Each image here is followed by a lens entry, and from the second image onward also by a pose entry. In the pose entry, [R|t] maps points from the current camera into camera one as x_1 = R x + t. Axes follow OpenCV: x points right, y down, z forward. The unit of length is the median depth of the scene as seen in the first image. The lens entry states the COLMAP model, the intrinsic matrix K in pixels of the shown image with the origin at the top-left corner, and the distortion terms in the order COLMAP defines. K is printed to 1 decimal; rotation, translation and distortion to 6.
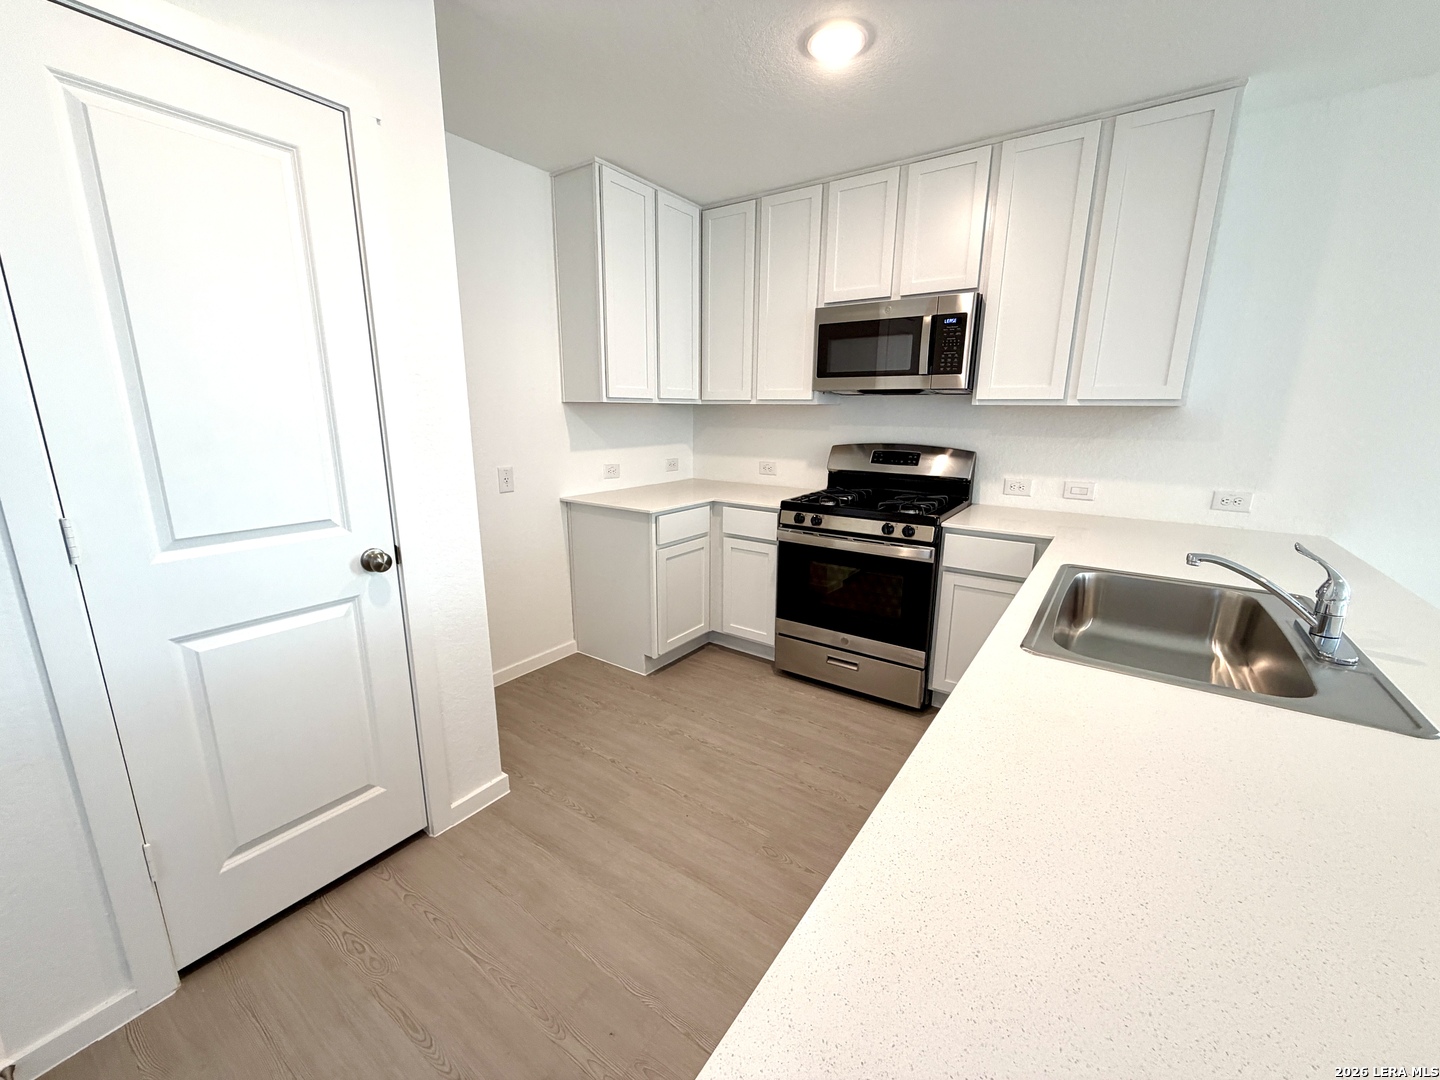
lens RADIAL K [[574.8, 0, 717.0], [0, 574.8, 540.8], [0, 0, 1]] dist [-0.000016, 0.000134]
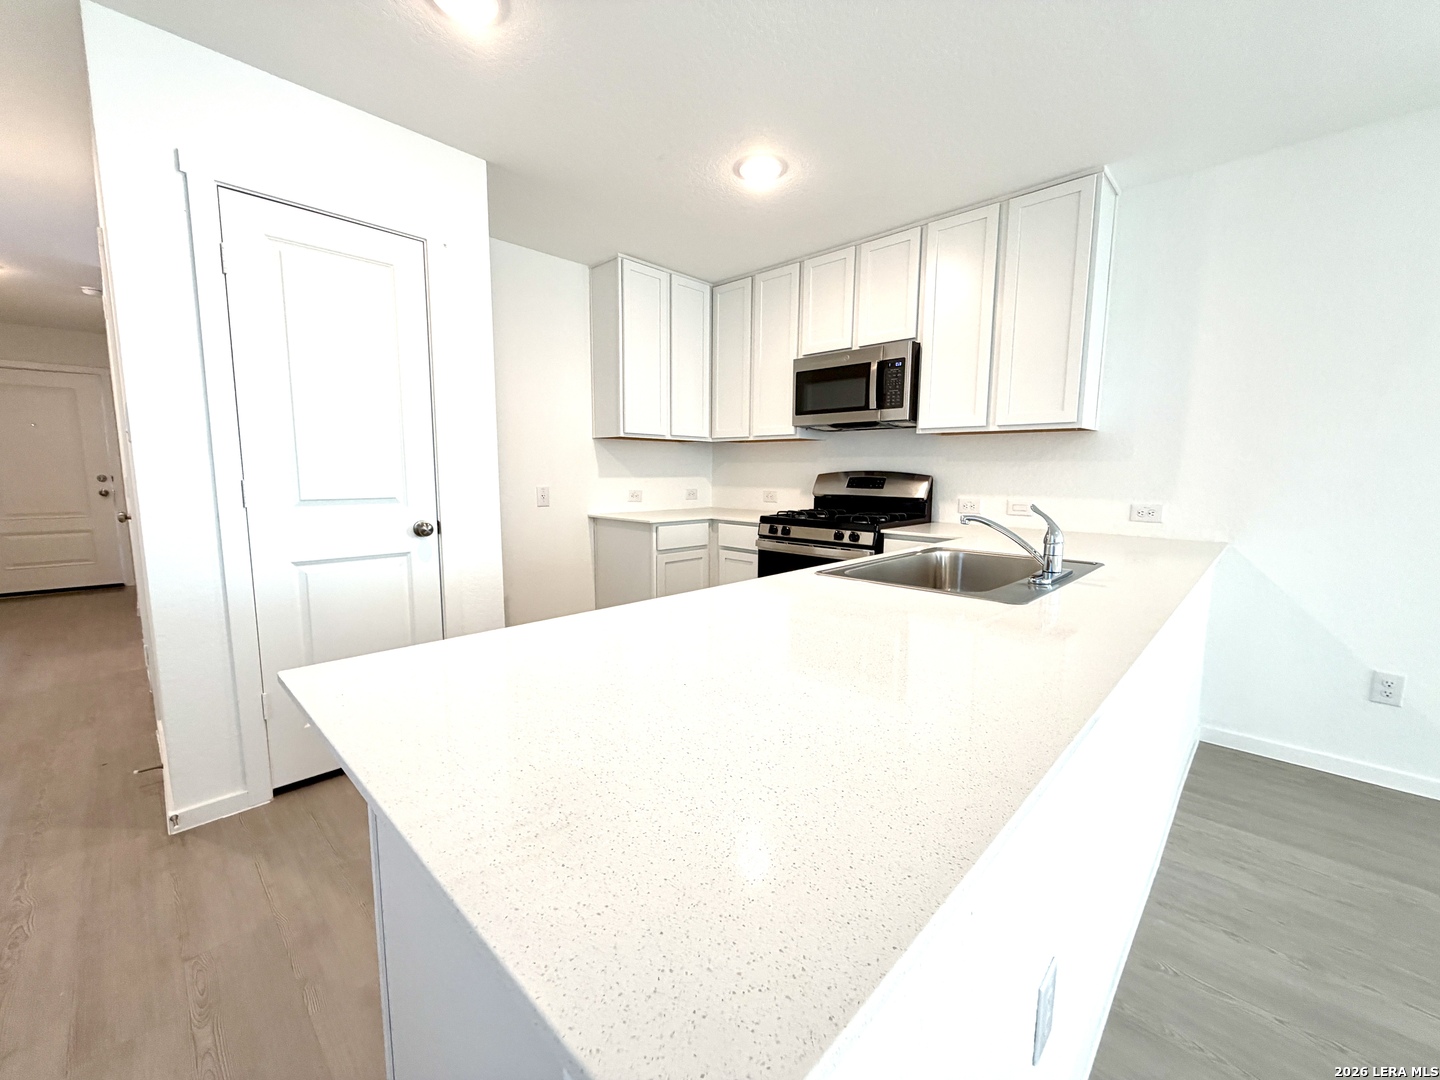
lens RADIAL K [[574.8, 0, 717.0], [0, 574.8, 540.8], [0, 0, 1]] dist [-0.000016, 0.000134]
pose [[0.987899, 0.018431, -0.154001, 0.210146], [-0.034189, 0.994369, -0.100306, 0.105799], [0.151285, 0.104358, 0.982966, -0.181096]]
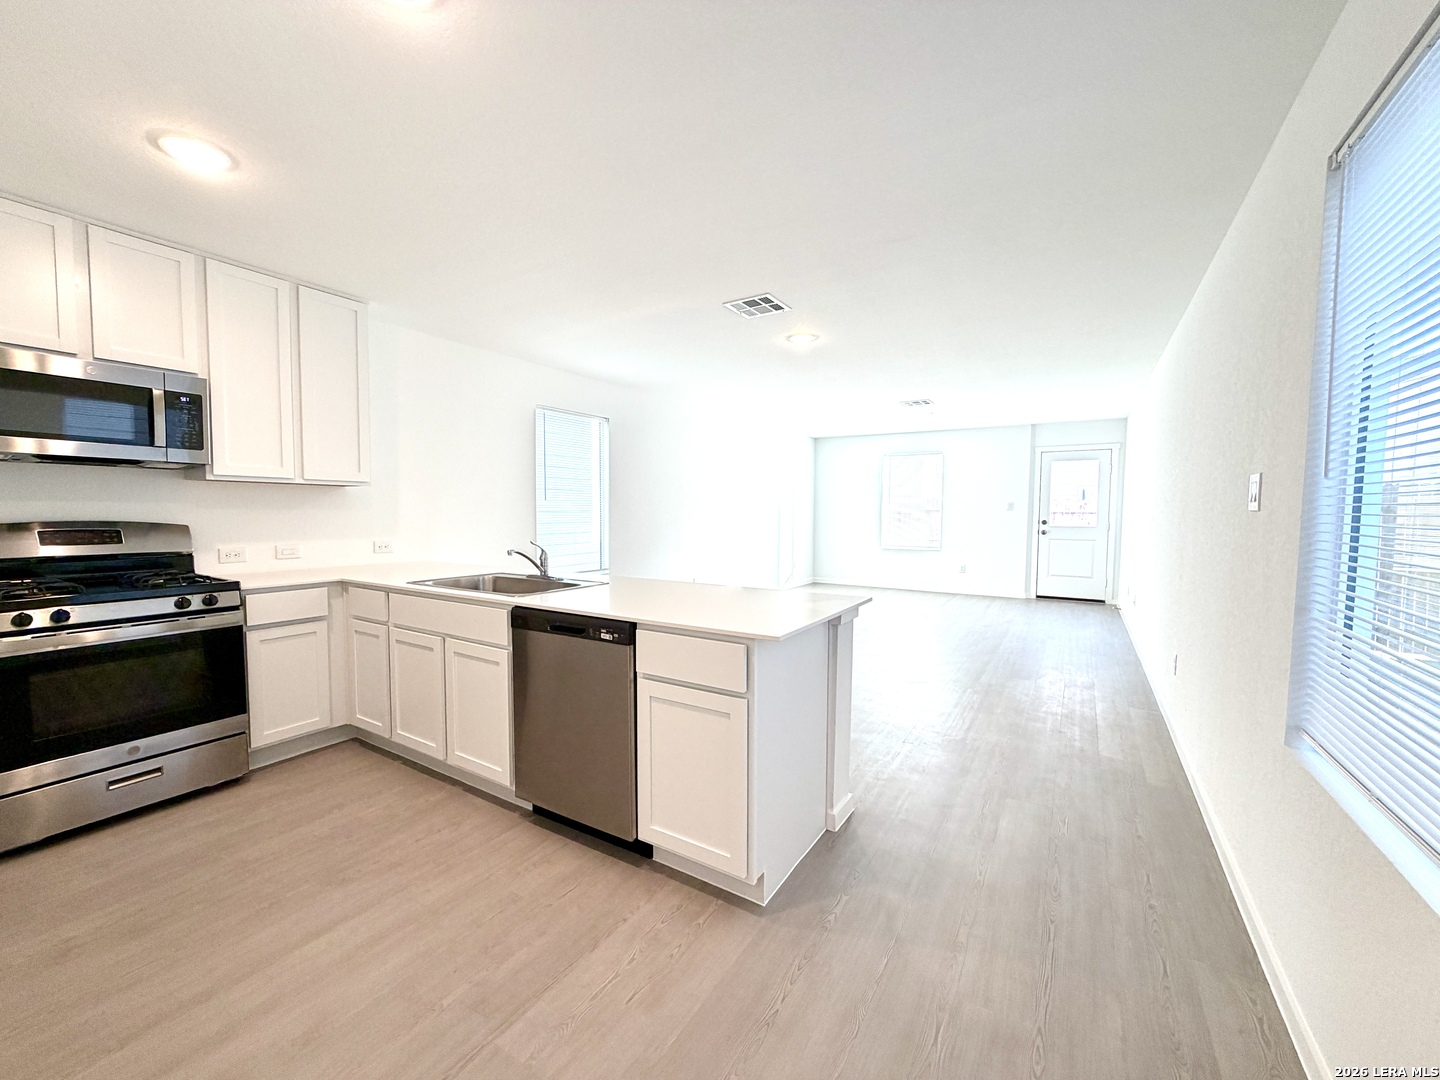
lens RADIAL K [[574.8, 0, 717.0], [0, 574.8, 540.8], [0, 0, 1]] dist [-0.000016, 0.000134]
pose [[-0.056724, -0.059325, 0.996626, -0.628156], [0.215552, 0.973963, 0.070244, 0.002060], [-0.974843, 0.218809, -0.042459, 0.142754]]
